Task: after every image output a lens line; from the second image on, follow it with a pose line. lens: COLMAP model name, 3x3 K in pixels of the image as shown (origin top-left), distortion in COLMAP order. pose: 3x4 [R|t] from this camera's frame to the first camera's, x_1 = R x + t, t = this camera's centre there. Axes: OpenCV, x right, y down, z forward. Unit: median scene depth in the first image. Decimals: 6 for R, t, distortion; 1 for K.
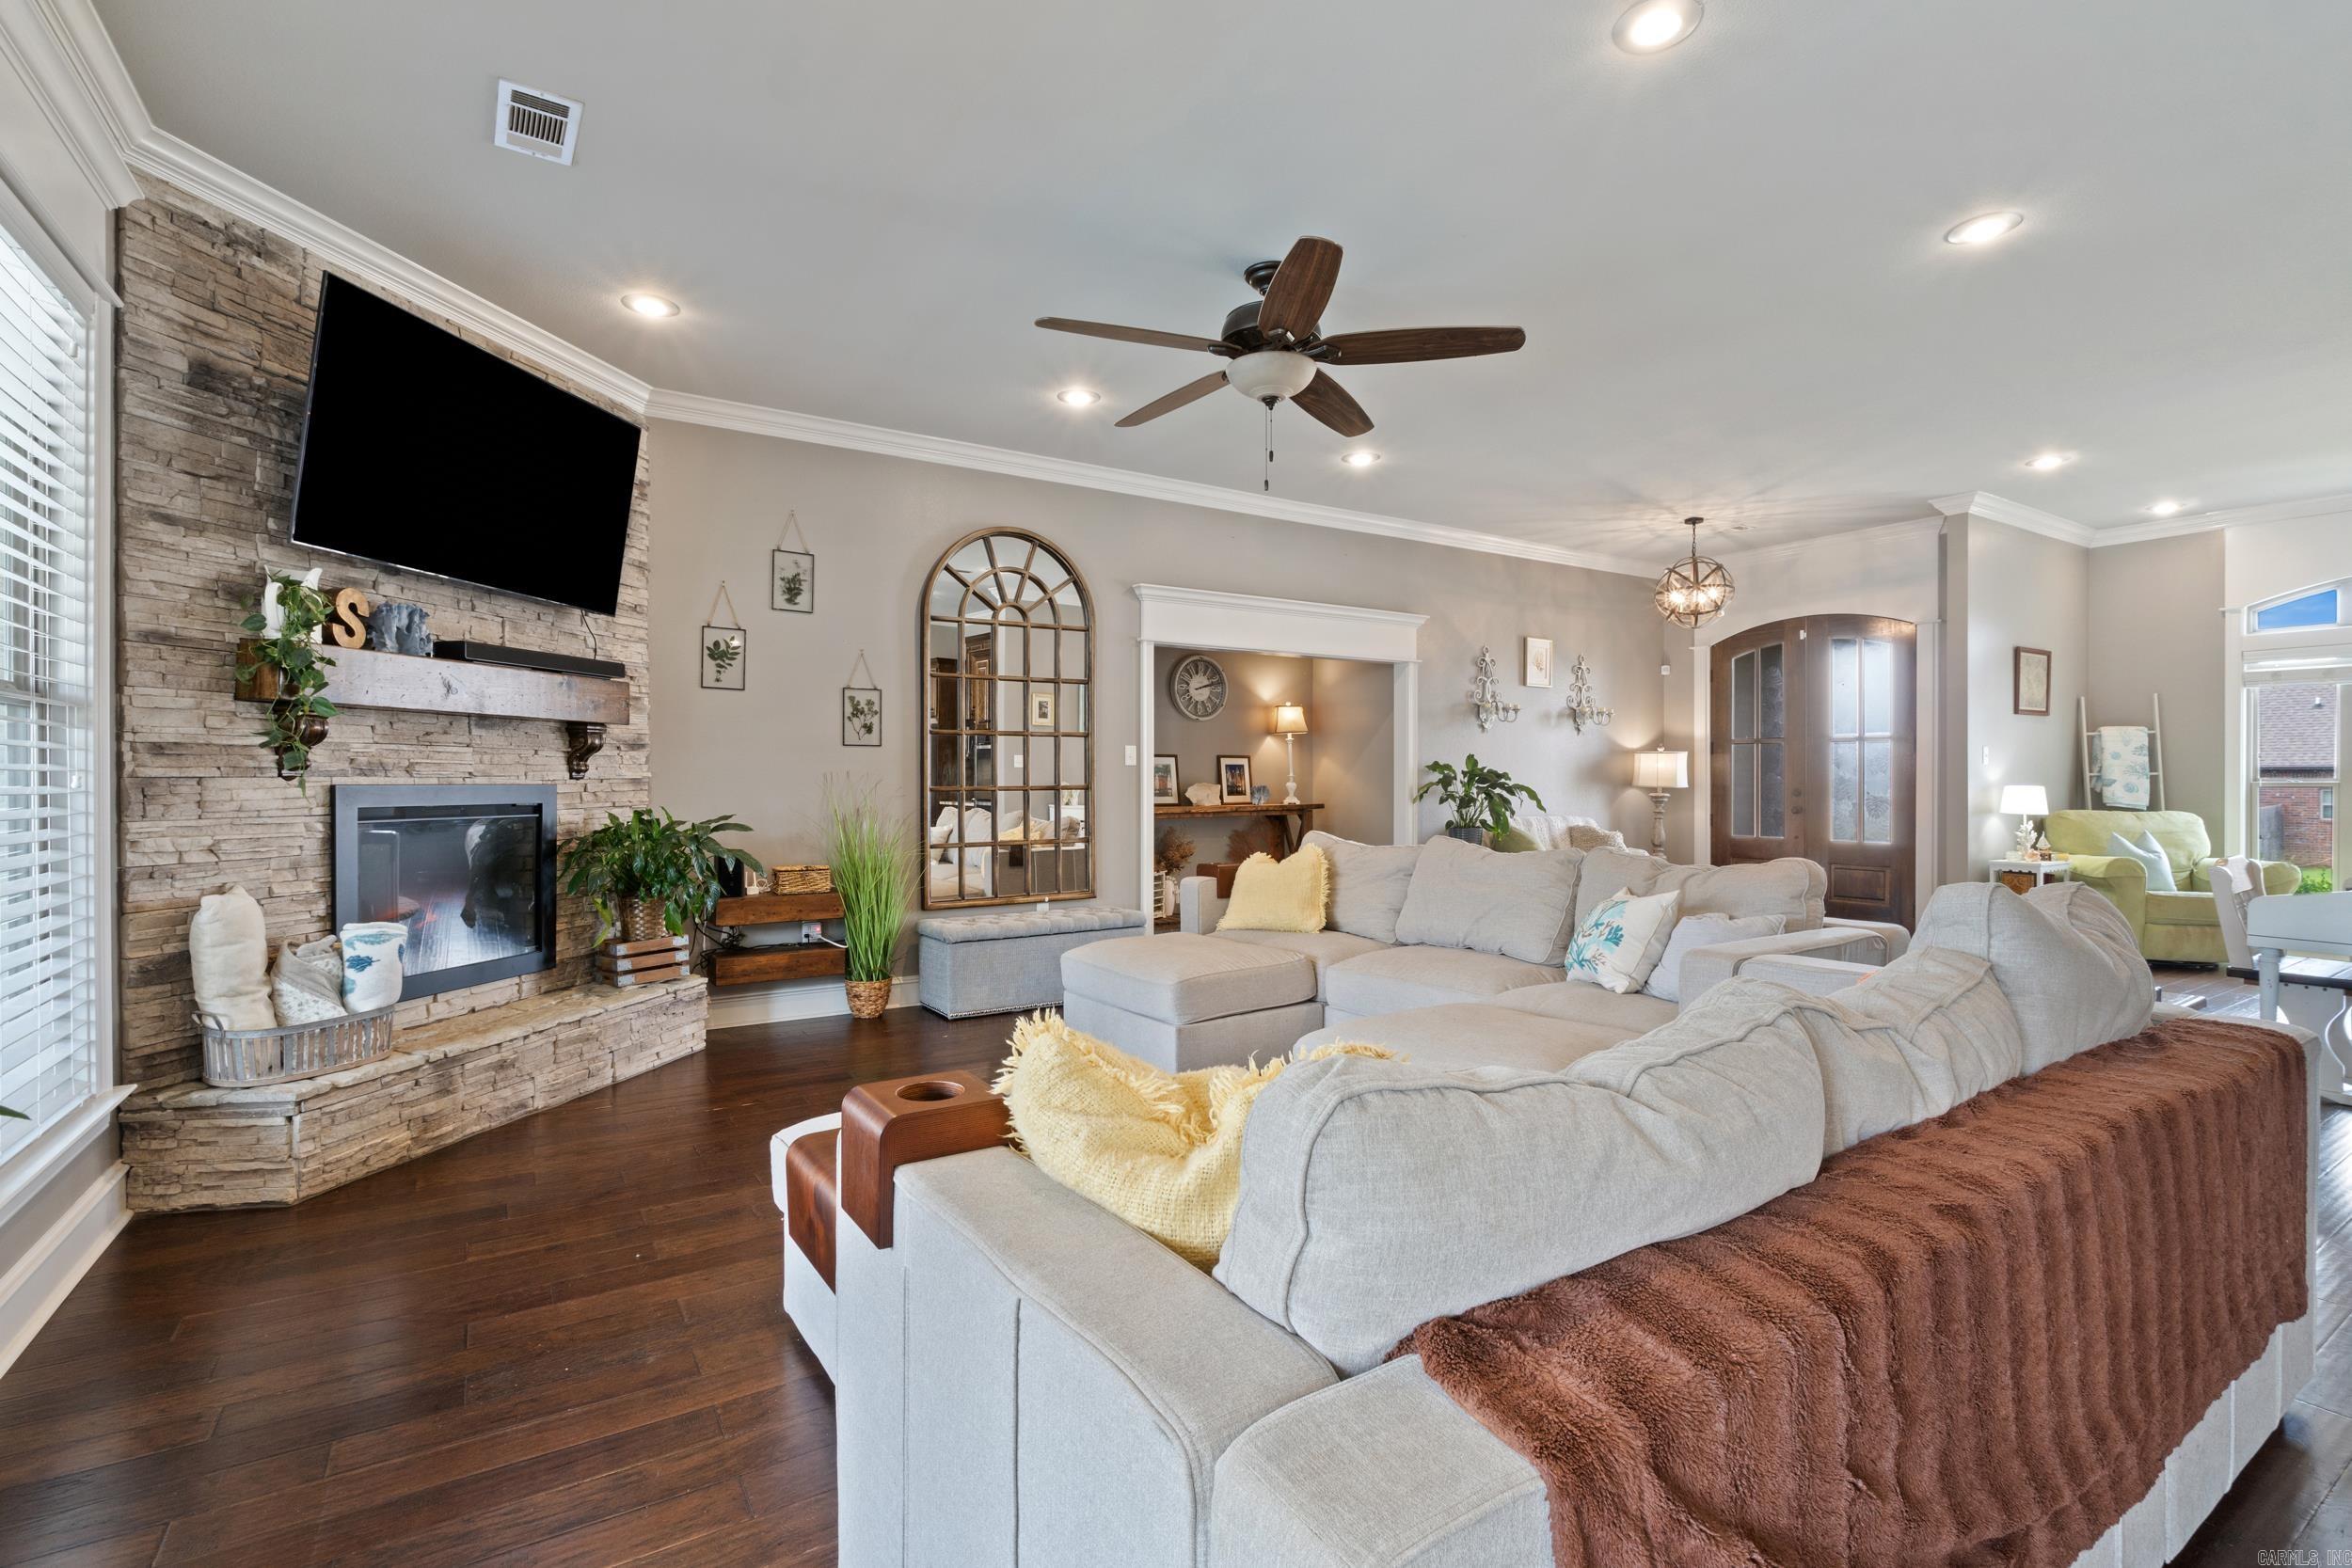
lens RADIAL K [[1078.8, 0, 1176.0], [0, 1078.8, 784.0], [0, 0, 1]] dist [-0.002197, -0.000114]
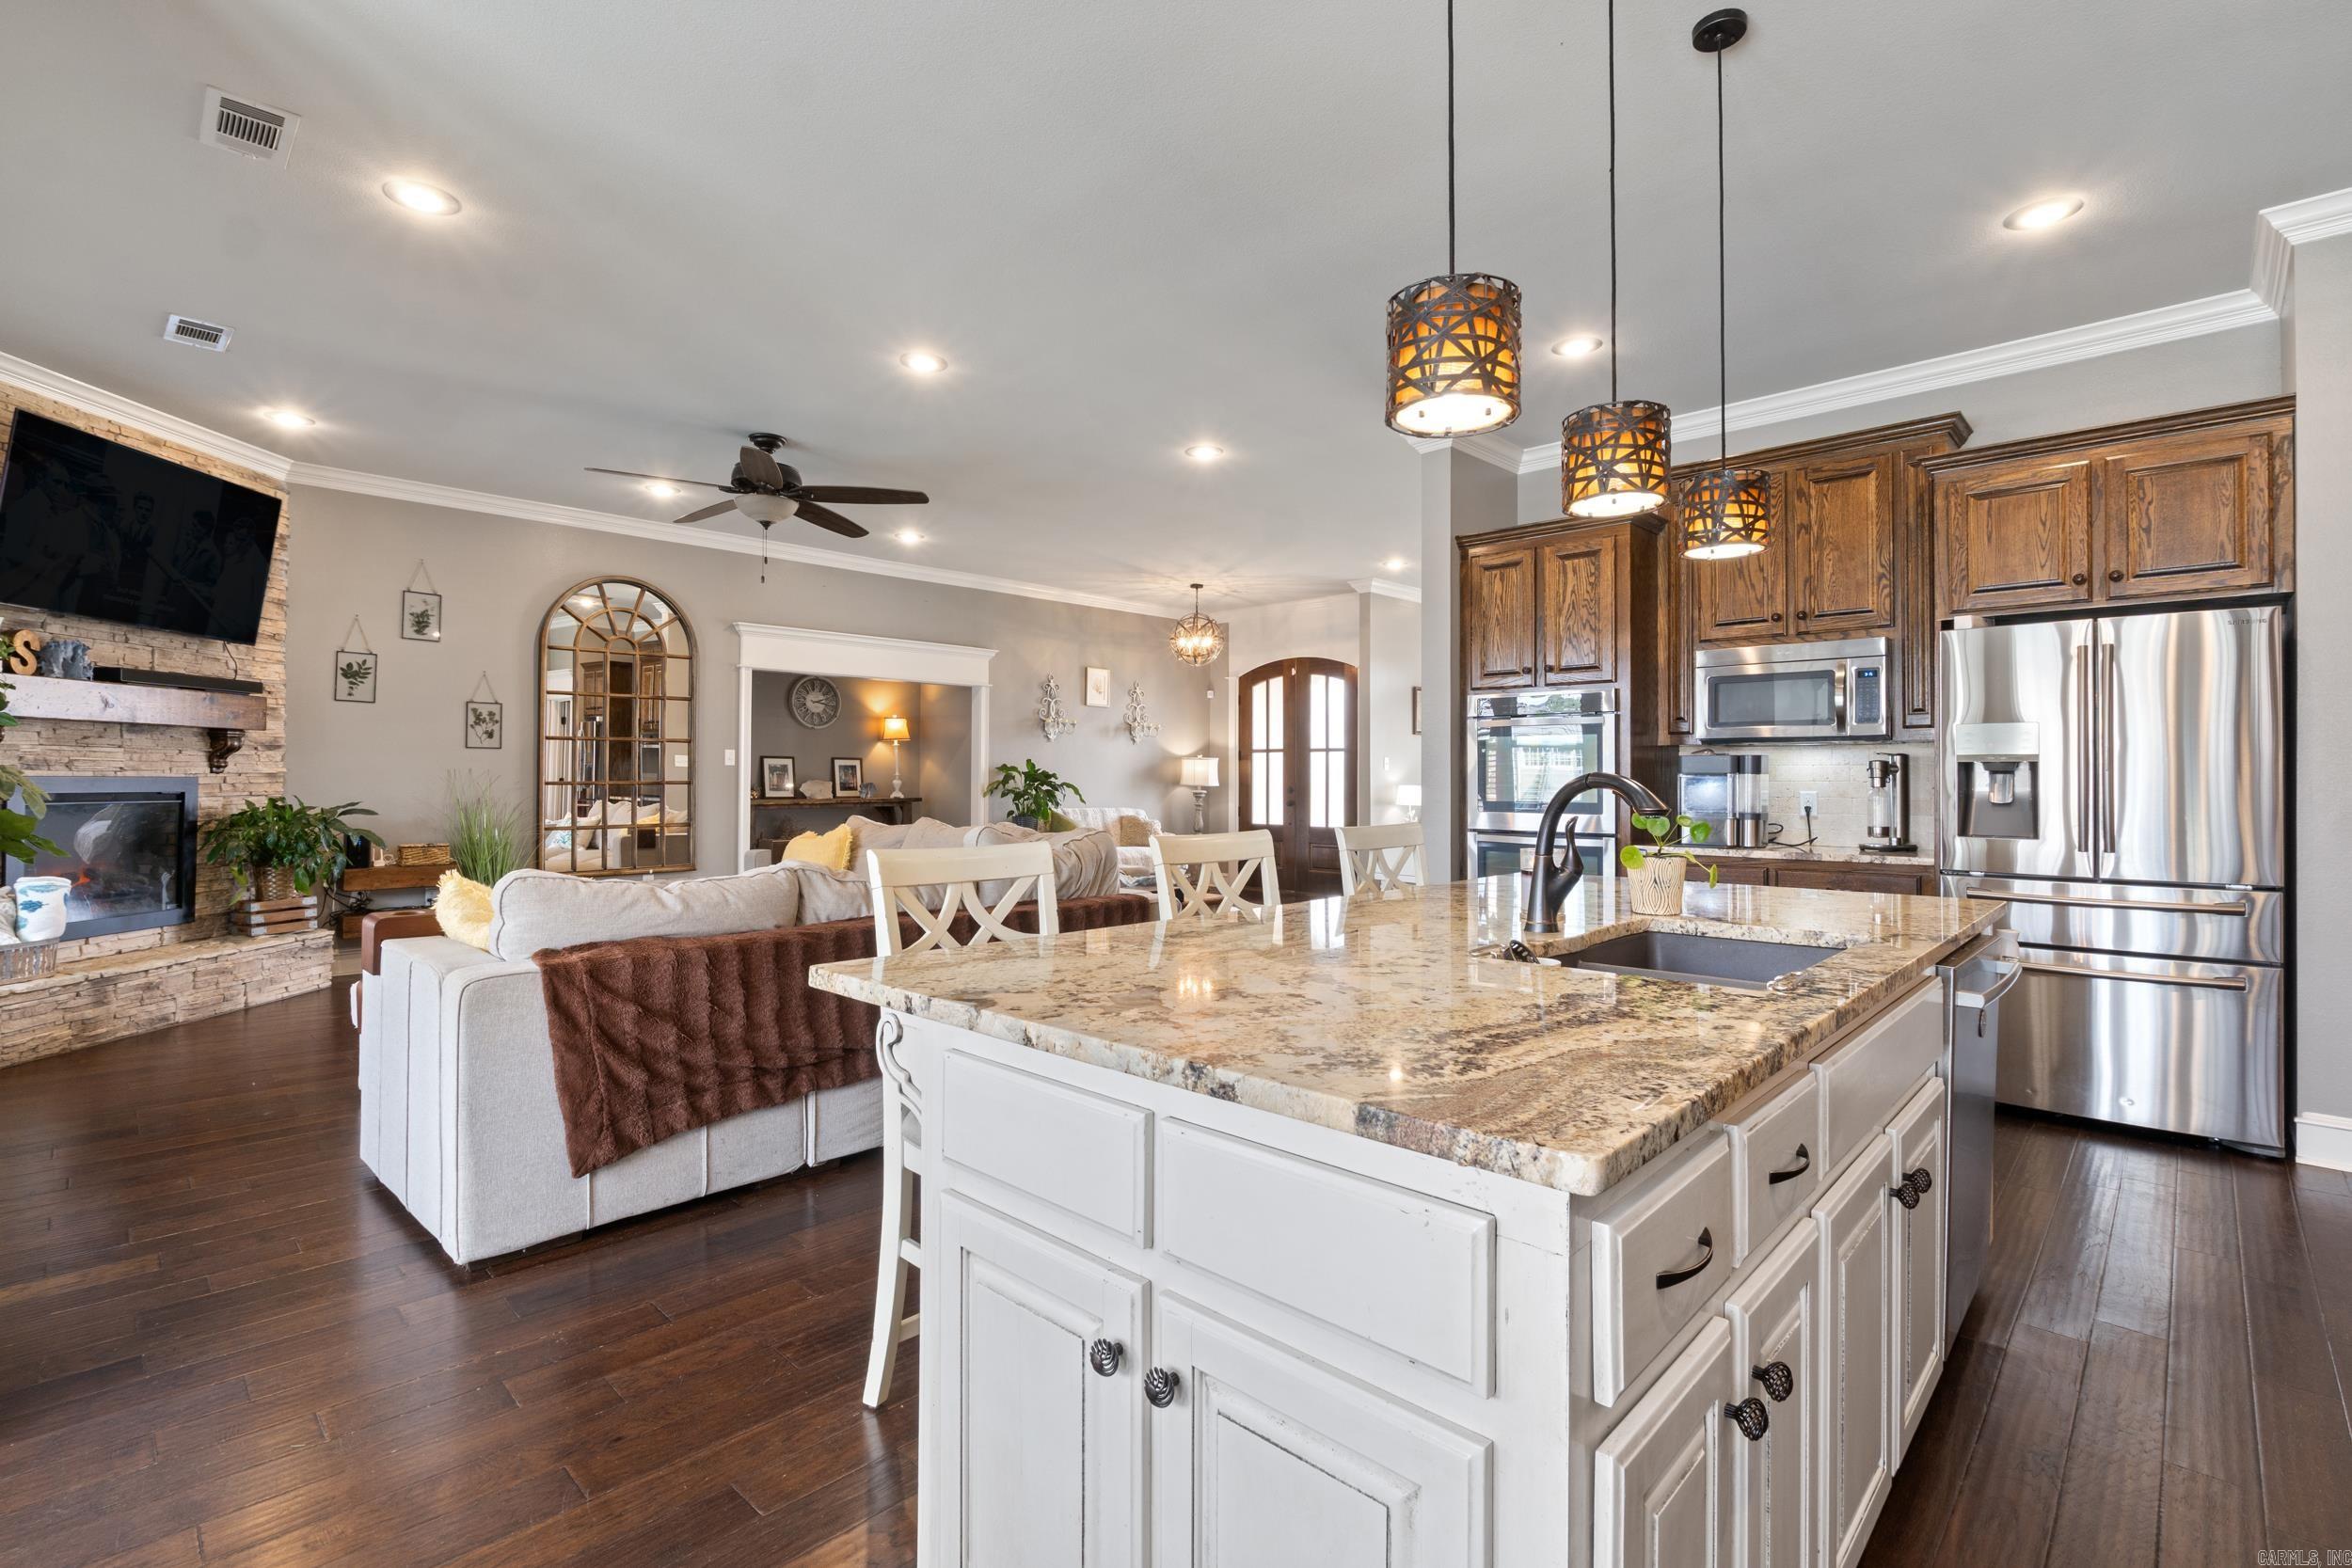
lens RADIAL K [[1069.3, 0, 1167.4], [0, 1069.3, 765.4], [0, 0, 1]] dist [-0.002384, -0.000419]
pose [[0.974590, 0.009230, 0.223806, 0.244862], [-0.005512, 0.999836, -0.017231, 0.001801], [-0.223928, 0.015559, 0.974481, -0.458751]]
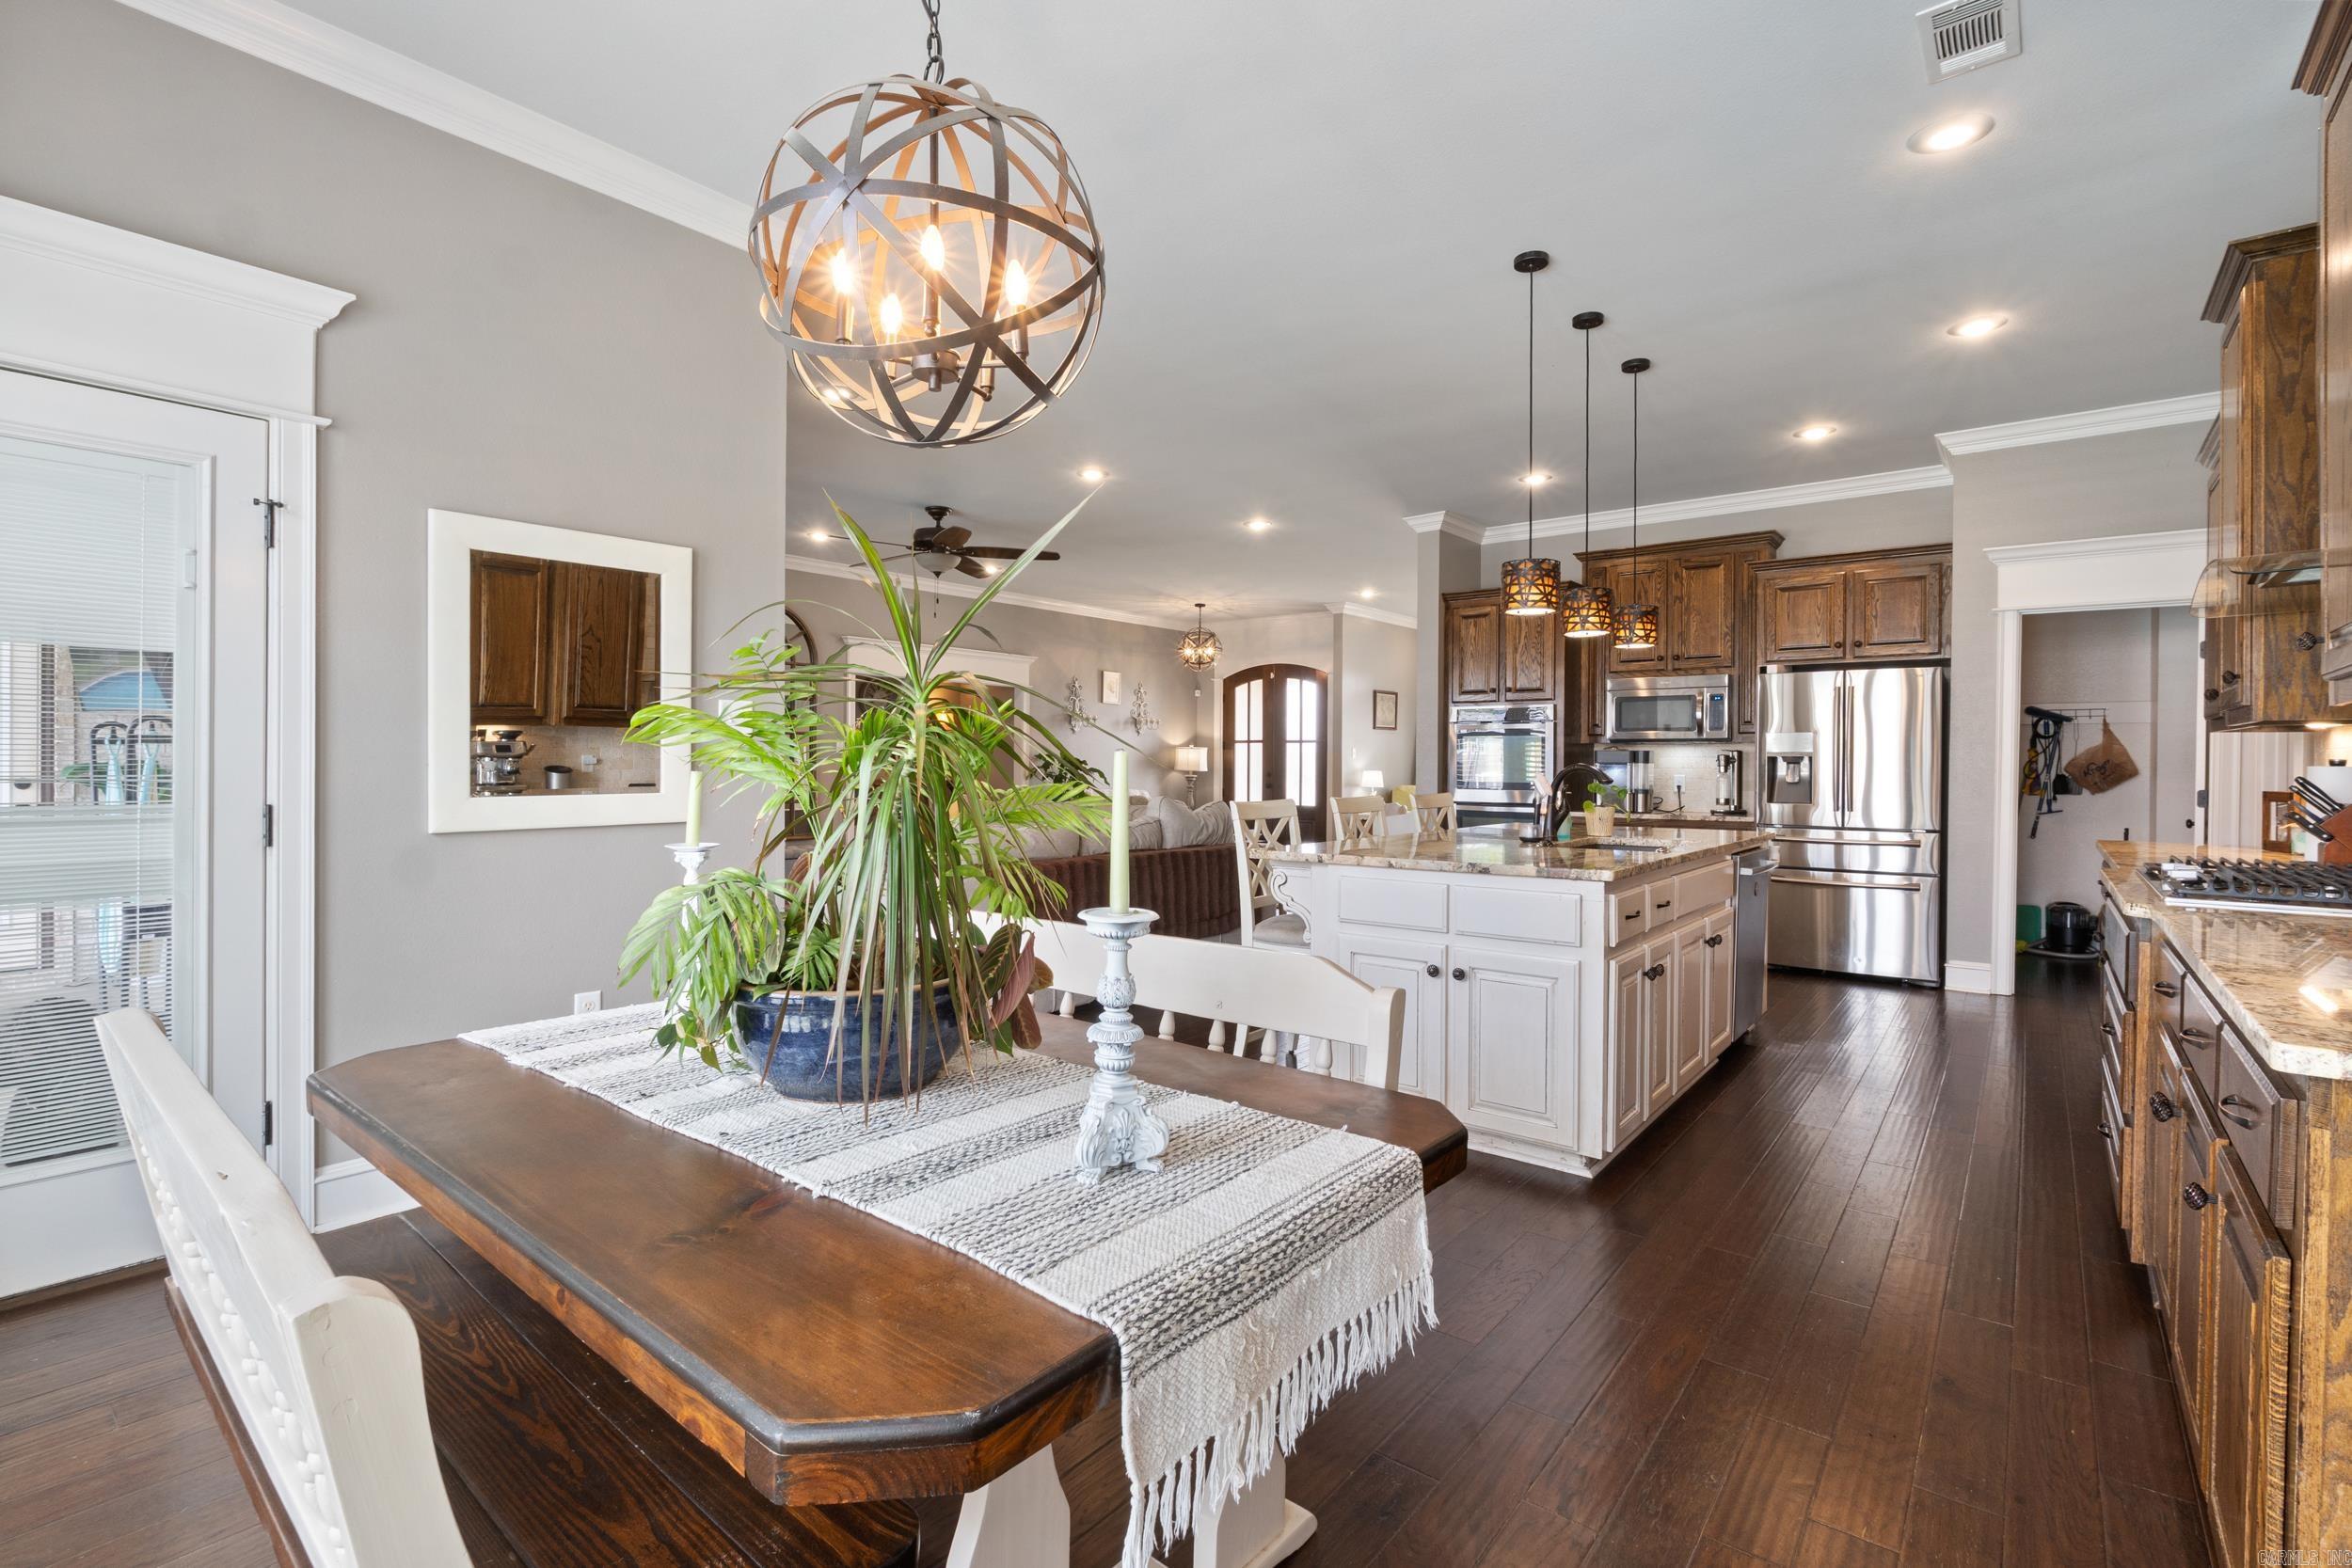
lens RADIAL K [[1069.3, 0, 1167.4], [0, 1069.3, 765.4], [0, 0, 1]] dist [-0.002384, -0.000419]
pose [[0.950949, 0.008692, 0.309225, -0.095294], [-0.007770, 0.999961, -0.004212, 0.003983], [-0.309250, 0.001602, 0.950980, -0.824374]]
